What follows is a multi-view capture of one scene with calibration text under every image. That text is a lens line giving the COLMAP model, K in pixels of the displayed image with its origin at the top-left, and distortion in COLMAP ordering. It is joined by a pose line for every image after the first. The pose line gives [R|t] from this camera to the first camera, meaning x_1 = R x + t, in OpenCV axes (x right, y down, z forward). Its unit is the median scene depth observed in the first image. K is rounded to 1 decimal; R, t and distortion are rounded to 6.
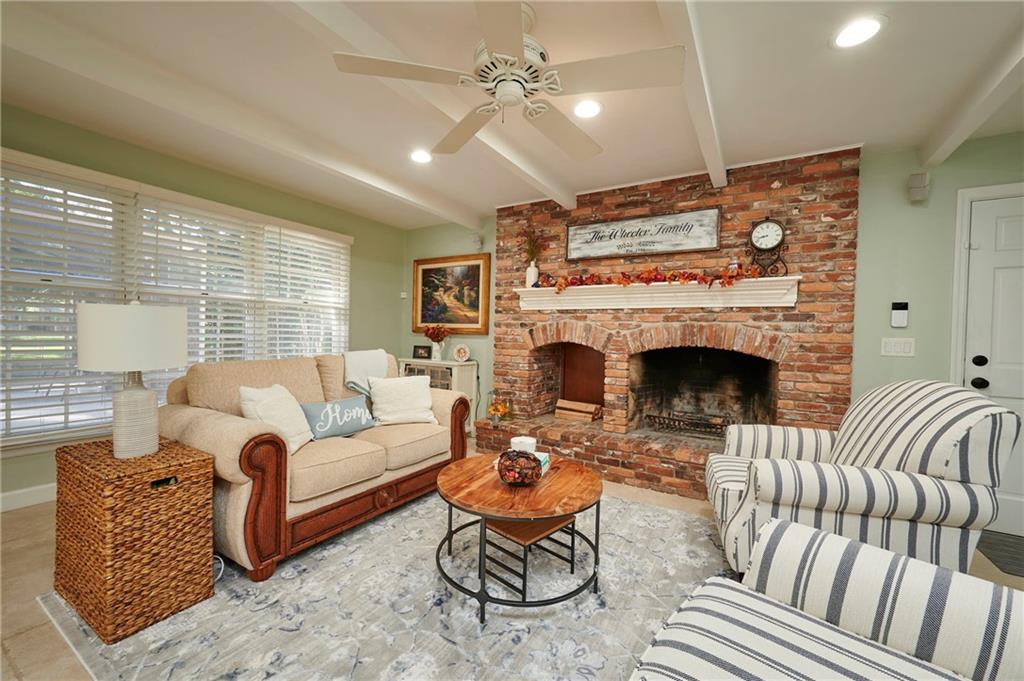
lens RADIAL K [[406.5, 0, 513.7], [0, 406.5, 341.3], [0, 0, 1]] dist [-0.002513, -0.000063]
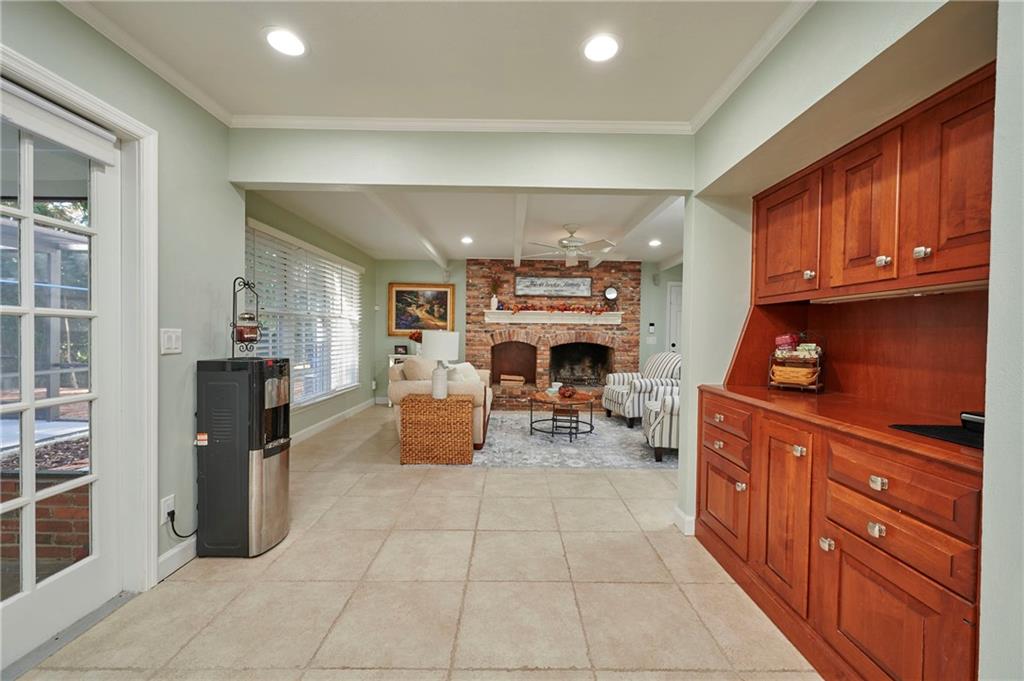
lens RADIAL K [[406.5, 0, 514.9], [0, 406.5, 340.5], [0, 0, 1]] dist [-0.002513, -0.000063]
pose [[0.849951, -0.021215, 0.526434, -0.855595], [0.014933, 0.999758, 0.016181, -0.031635], [-0.526650, -0.005892, 0.850062, -0.544397]]
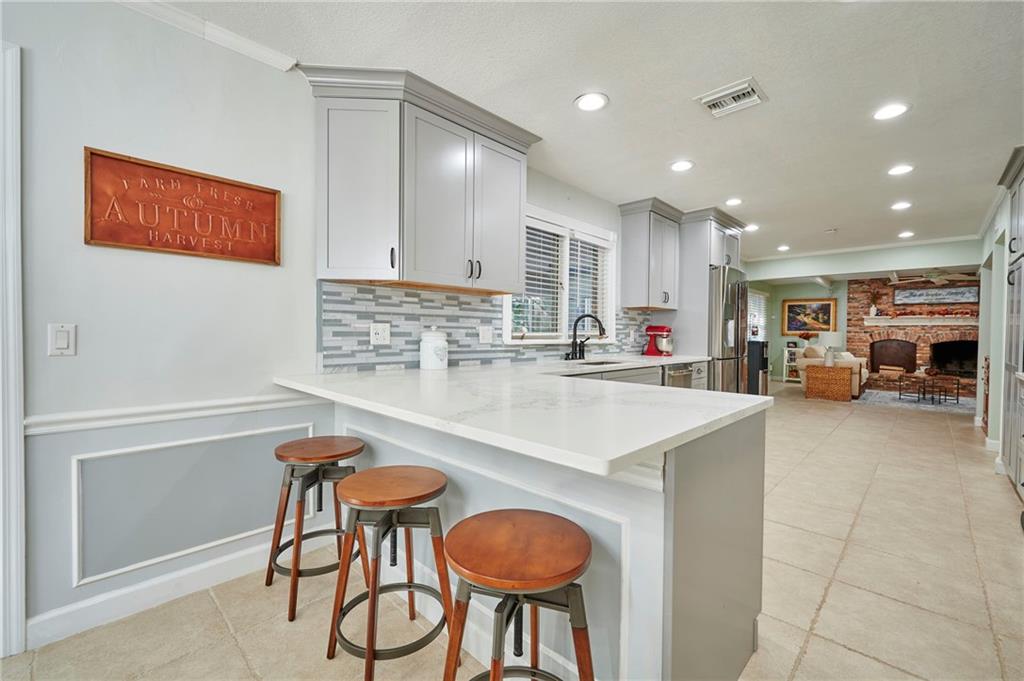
lens RADIAL K [[430.2, 0, 513.8], [0, 430.2, 340.0], [0, 0, 1]] dist [-0.004119, 0.000834]
pose [[0.974975, -0.009480, -0.222113, -1.534603], [0.008856, 0.999954, -0.003803, -0.004002], [0.222139, 0.001741, 0.975013, -1.998576]]
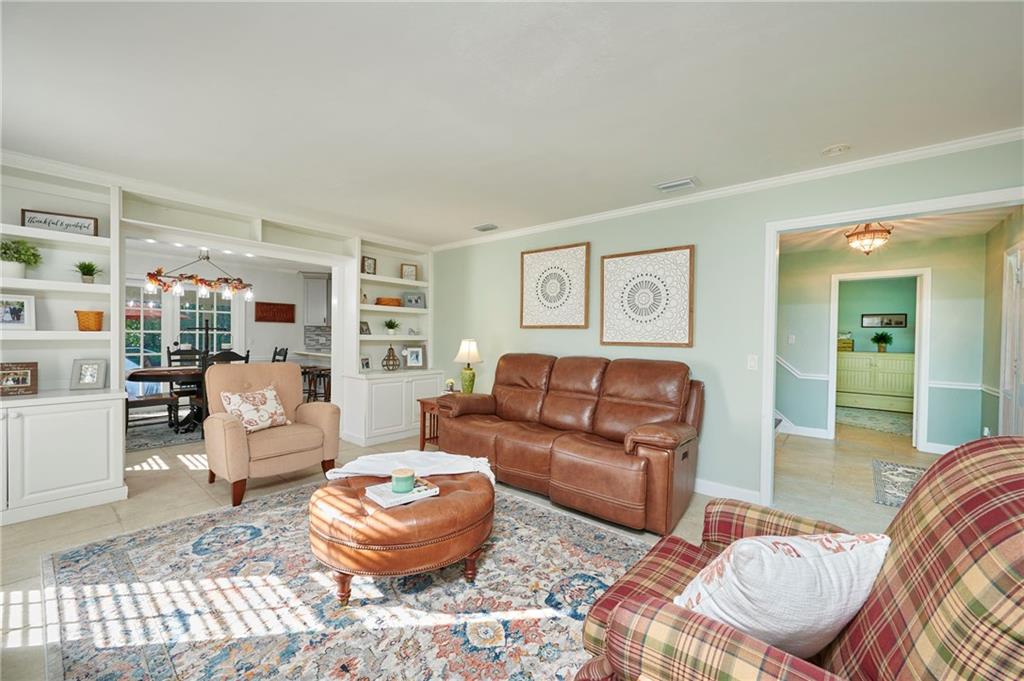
lens RADIAL K [[406.5, 0, 517.2], [0, 406.5, 343.3], [0, 0, 1]] dist [-0.002513, -0.000063]
pose [[0.988978, -0.004437, -0.147993, -0.457057], [0.004256, 0.999990, -0.001537, 0.008256], [0.147998, 0.000890, 0.988987, -3.497956]]
